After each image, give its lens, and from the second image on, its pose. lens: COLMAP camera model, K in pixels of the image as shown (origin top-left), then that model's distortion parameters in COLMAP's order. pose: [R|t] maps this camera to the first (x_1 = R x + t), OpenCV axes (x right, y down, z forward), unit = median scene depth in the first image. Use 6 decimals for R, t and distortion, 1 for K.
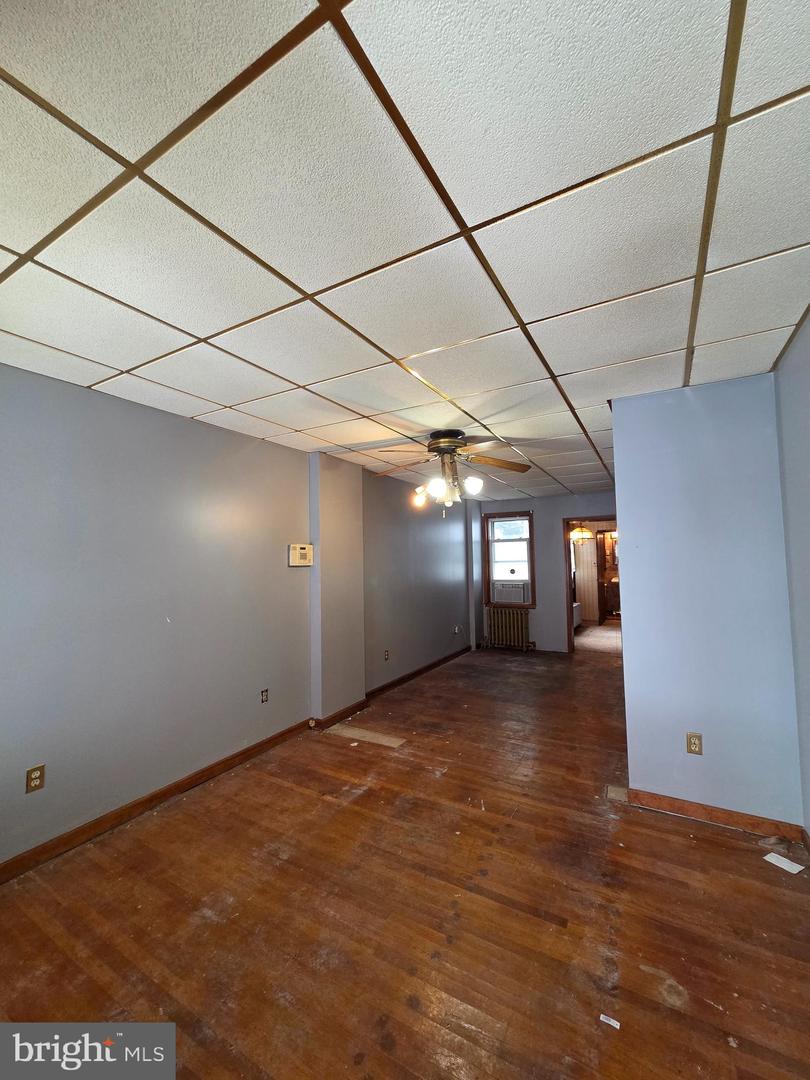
lens RADIAL K [[441.5, 0, 404.1], [0, 441.5, 535.3], [0, 0, 1]] dist [0.006822, -0.002246]
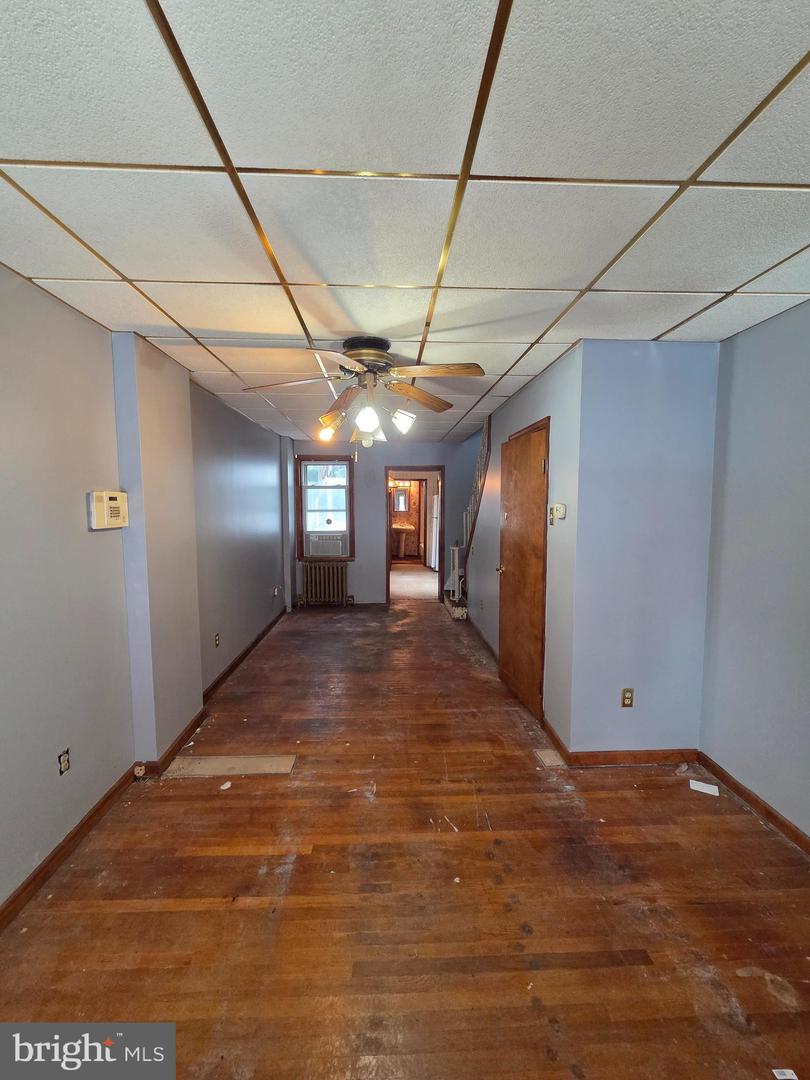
lens RADIAL K [[441.5, 0, 404.1], [0, 441.5, 535.3], [0, 0, 1]] dist [0.006822, -0.002246]
pose [[0.842772, -0.027855, 0.537549, -0.262162], [-0.042097, 0.992190, 0.117414, -0.008655], [-0.536622, -0.121583, 0.835018, 0.352145]]
